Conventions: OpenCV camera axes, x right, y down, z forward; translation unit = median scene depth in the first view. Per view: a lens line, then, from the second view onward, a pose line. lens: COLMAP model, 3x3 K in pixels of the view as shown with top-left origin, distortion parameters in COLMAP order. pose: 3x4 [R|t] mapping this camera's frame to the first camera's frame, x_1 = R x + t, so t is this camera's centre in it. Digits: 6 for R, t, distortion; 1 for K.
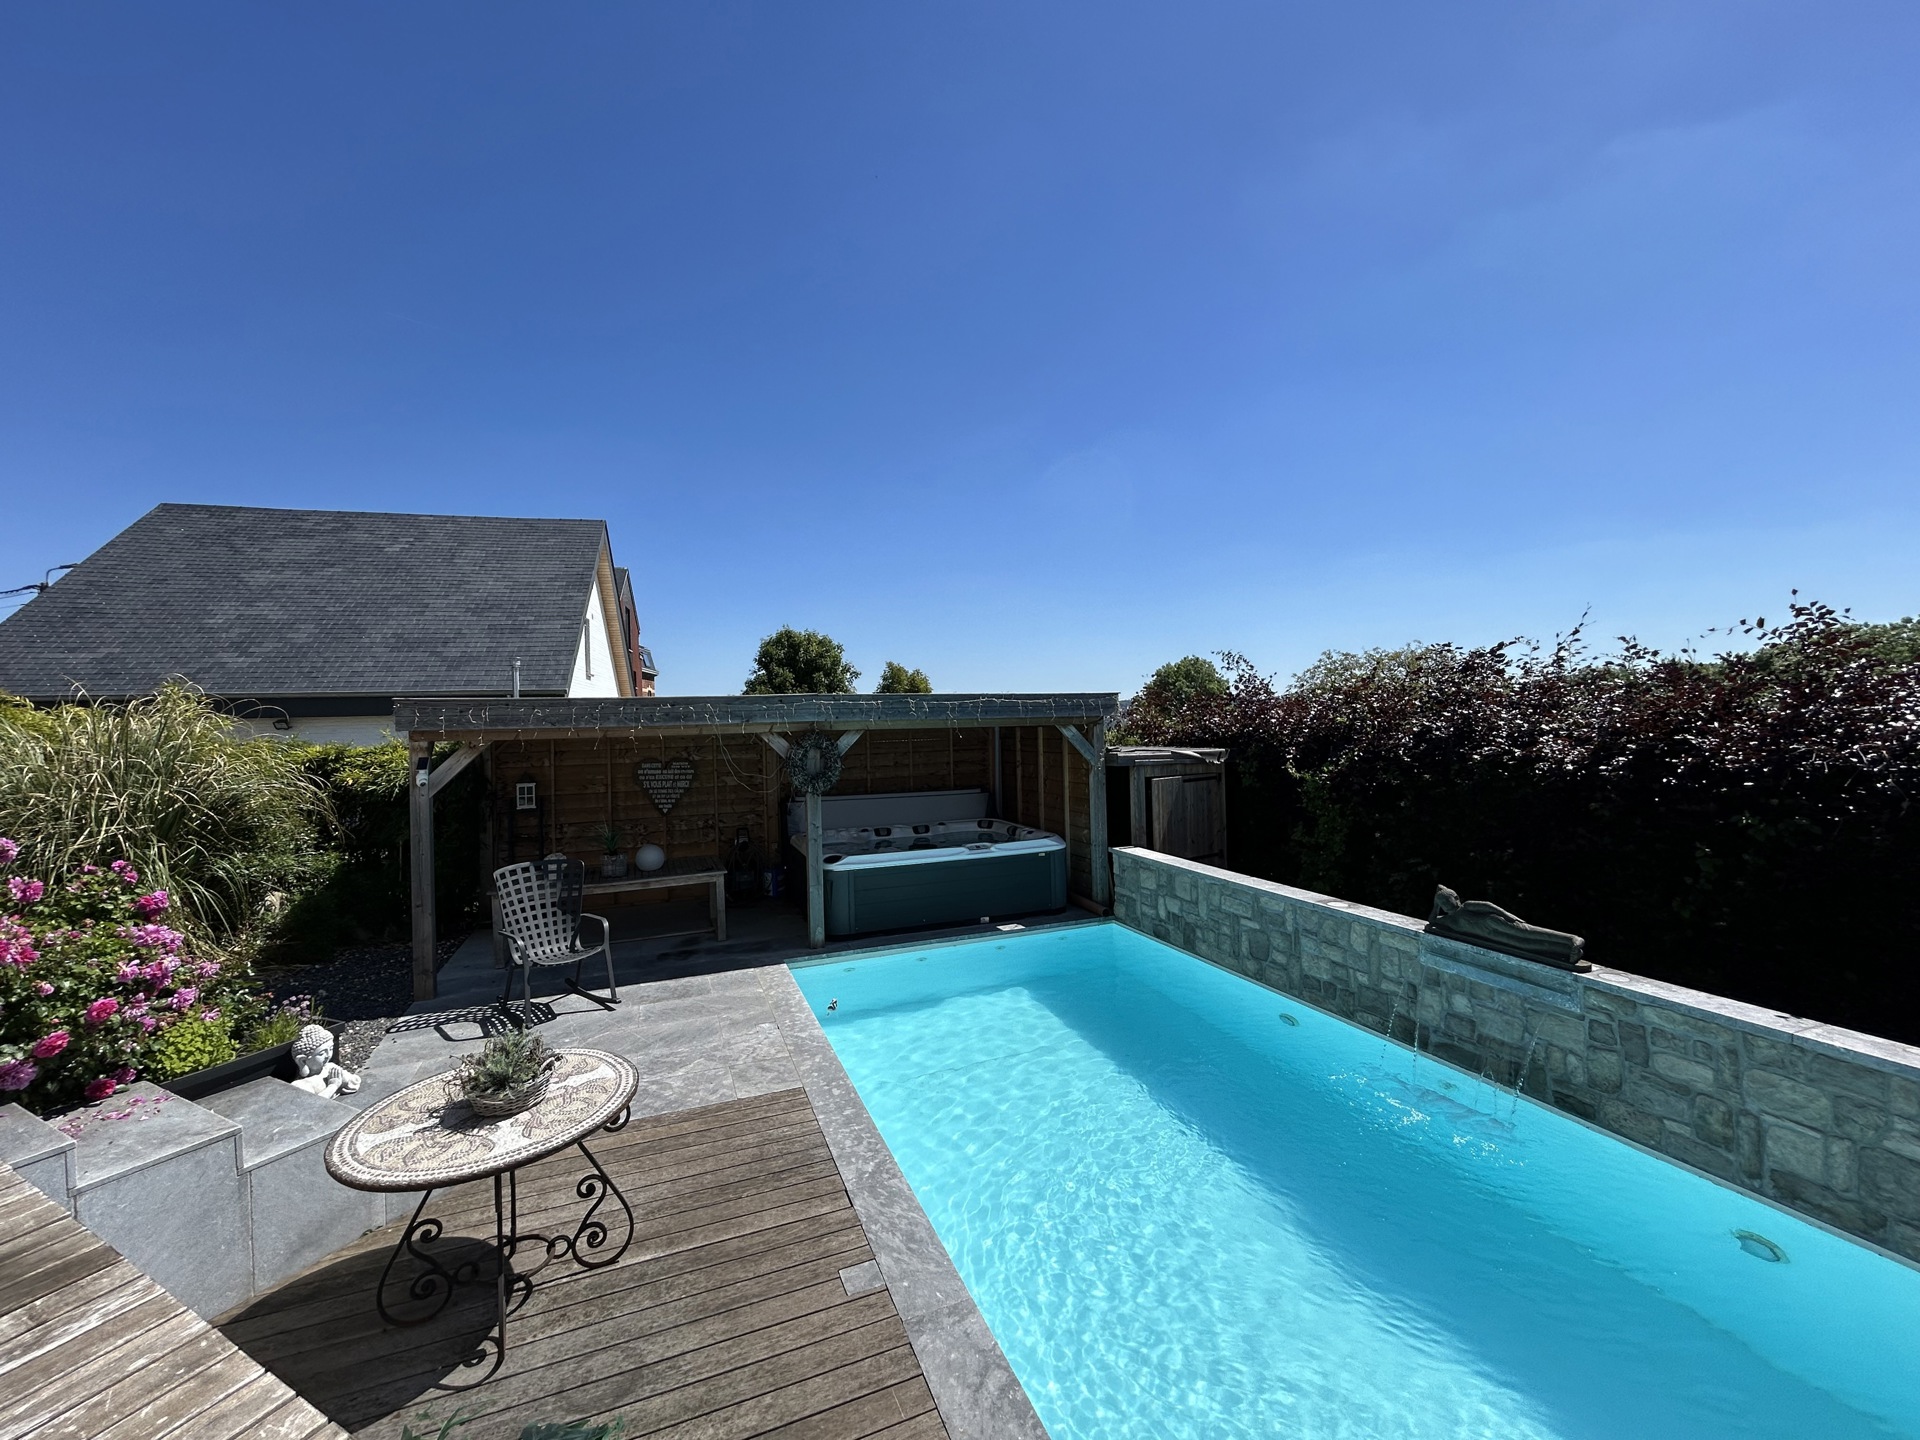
lens RADIAL K [[776.9, 0, 957.5], [0, 776.9, 719.7], [0, 0, 1]] dist [-0.001593, 0.001272]
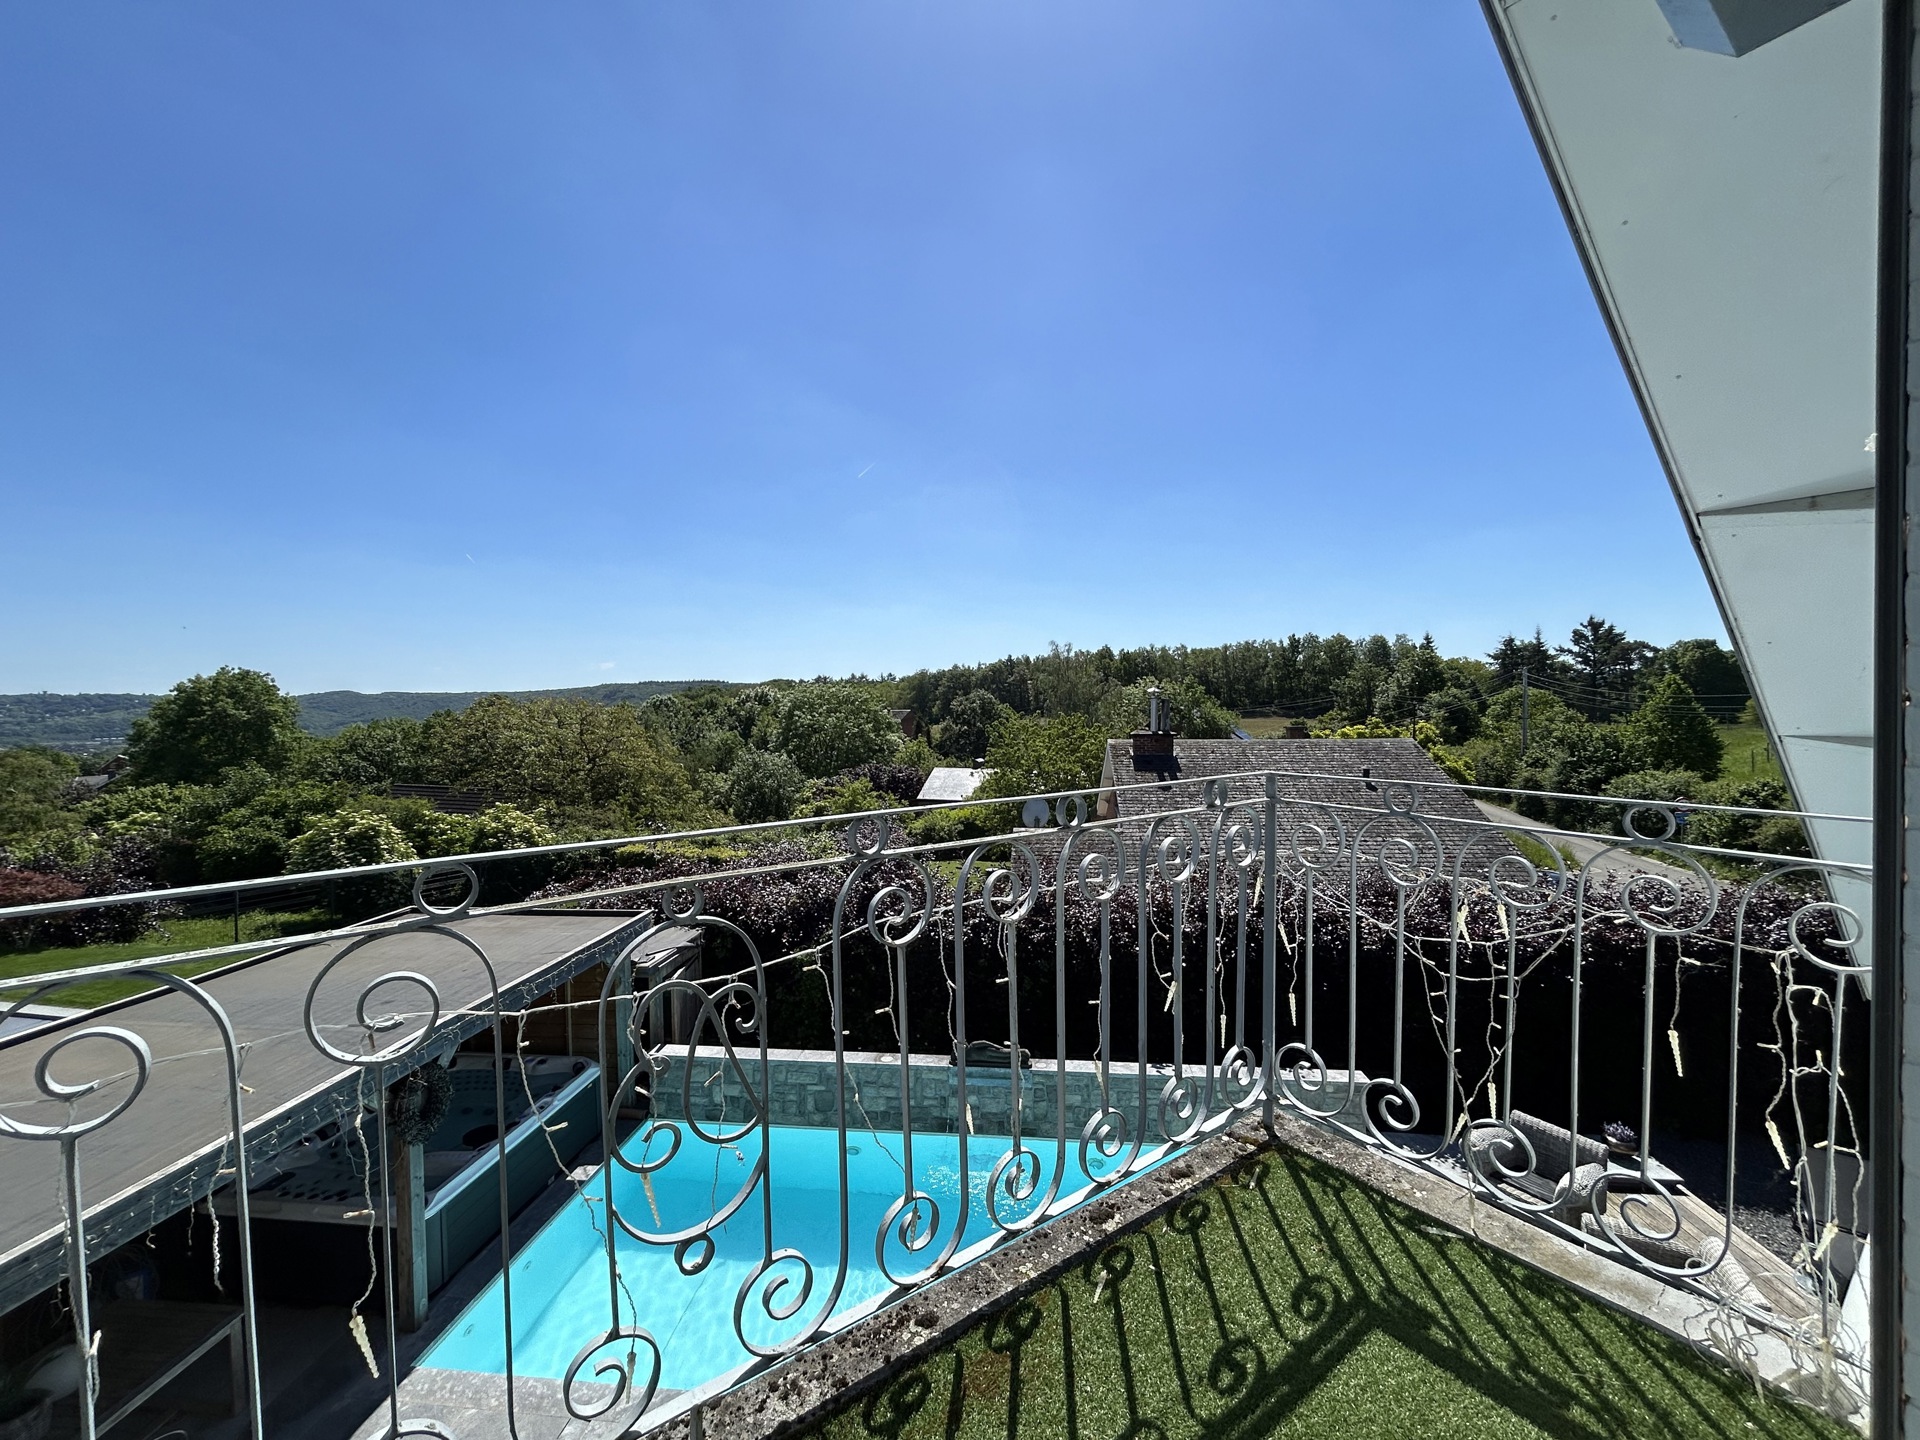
lens RADIAL K [[776.9, 0, 957.5], [0, 776.9, 719.7], [0, 0, 1]] dist [-0.001593, 0.001272]
pose [[0.463071, -0.003014, 0.886316, -0.632447], [0.004040, 0.999991, 0.001289, -0.340984], [-0.886312, 0.002984, 0.463079, 0.110123]]
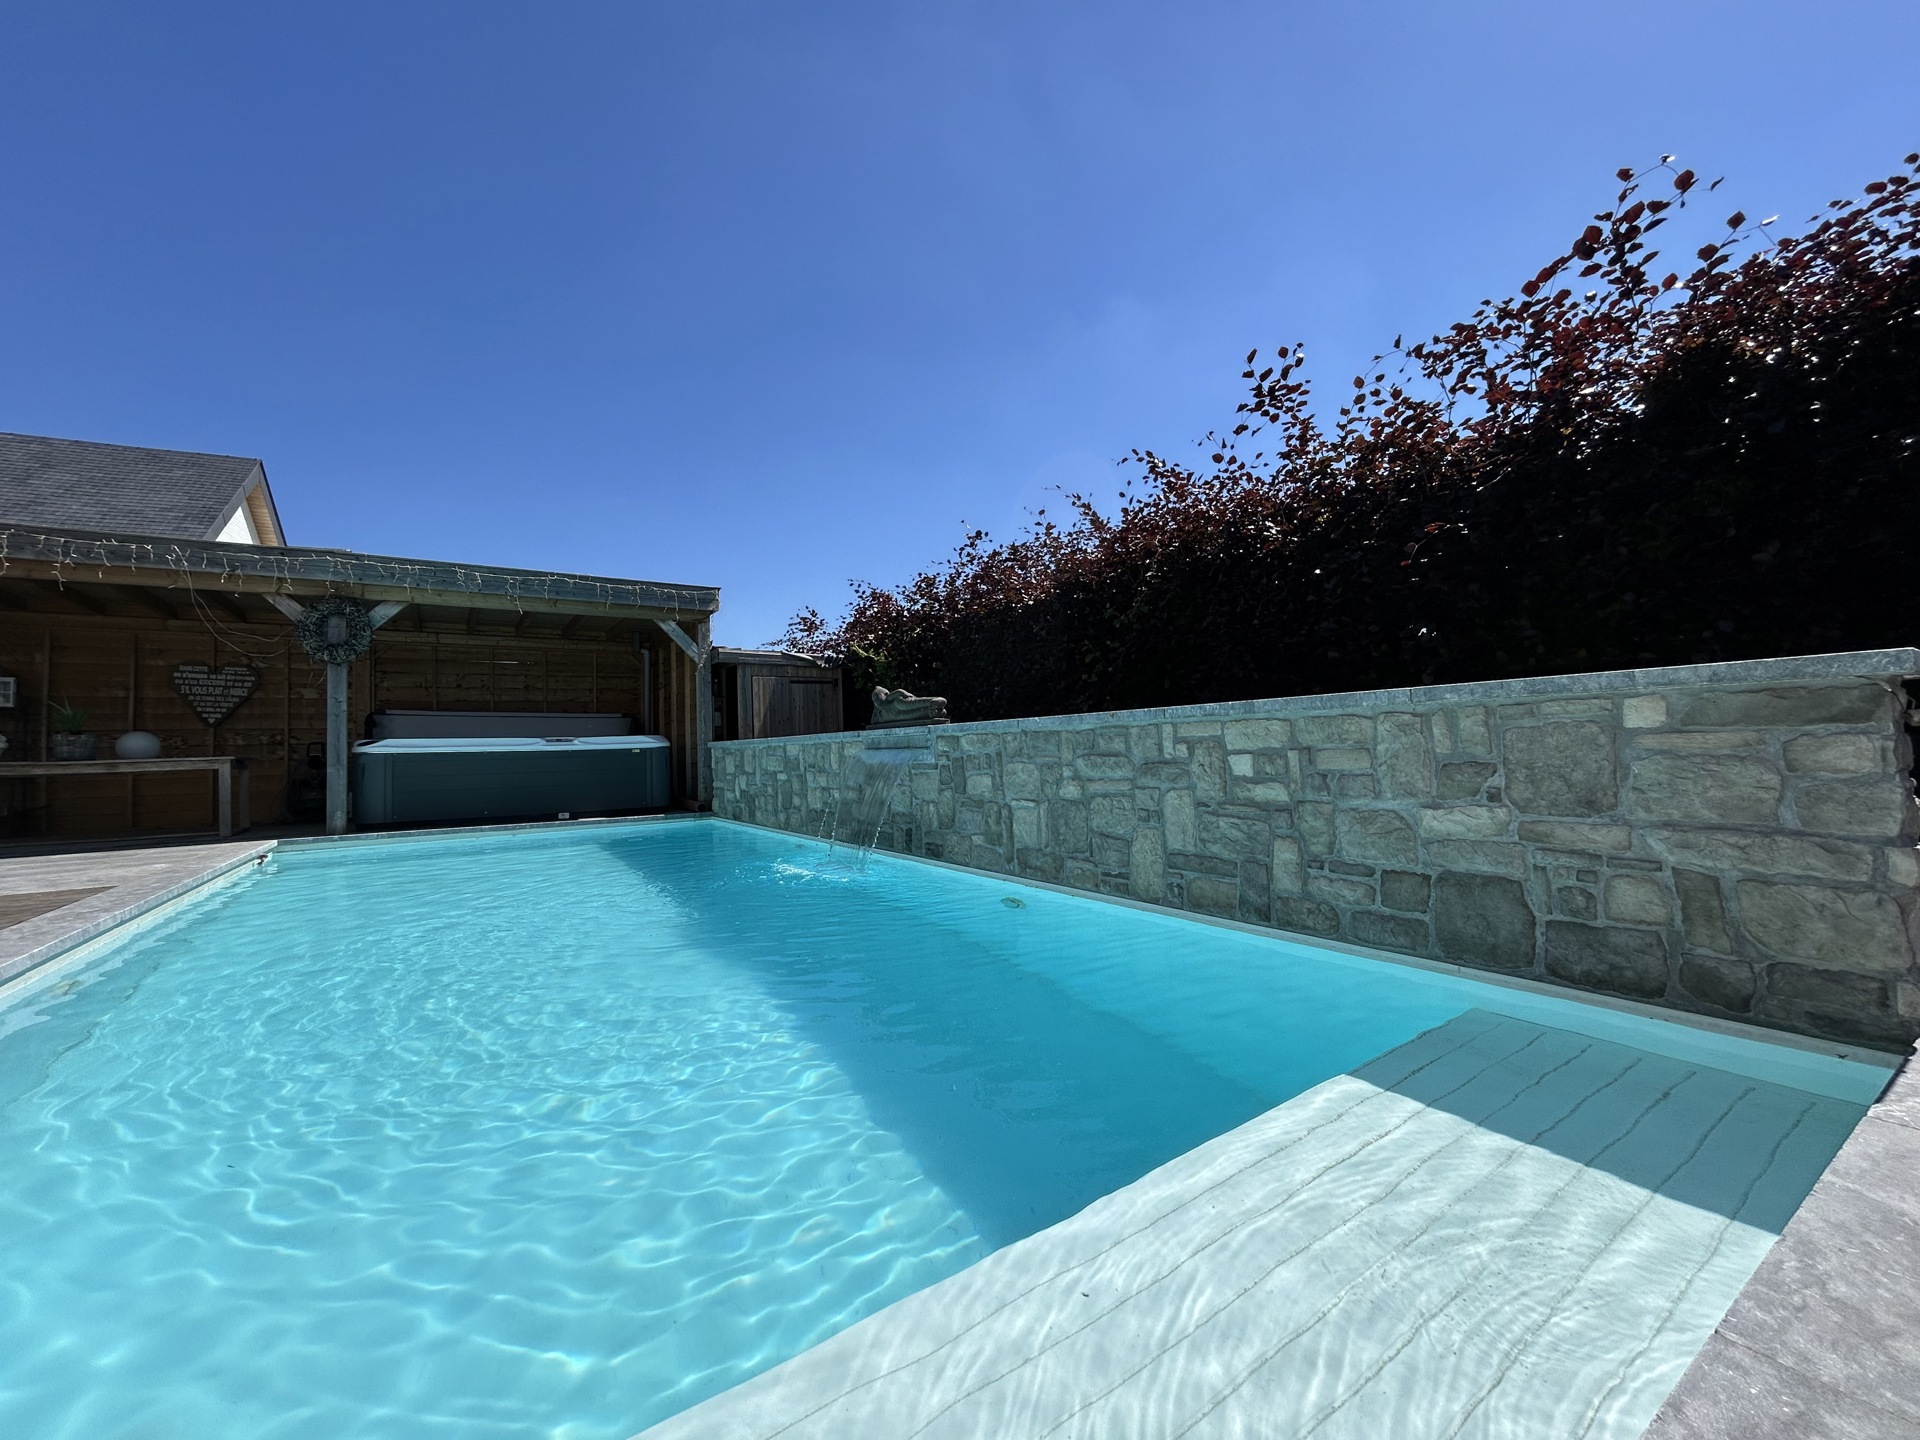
lens RADIAL K [[776.9, 0, 957.5], [0, 776.9, 719.7], [0, 0, 1]] dist [-0.001593, 0.001272]
pose [[0.978665, 0.002556, 0.205445, 0.336161], [0.007214, 0.998879, -0.046788, 0.203574], [-0.205335, 0.047272, 0.977549, -0.040155]]
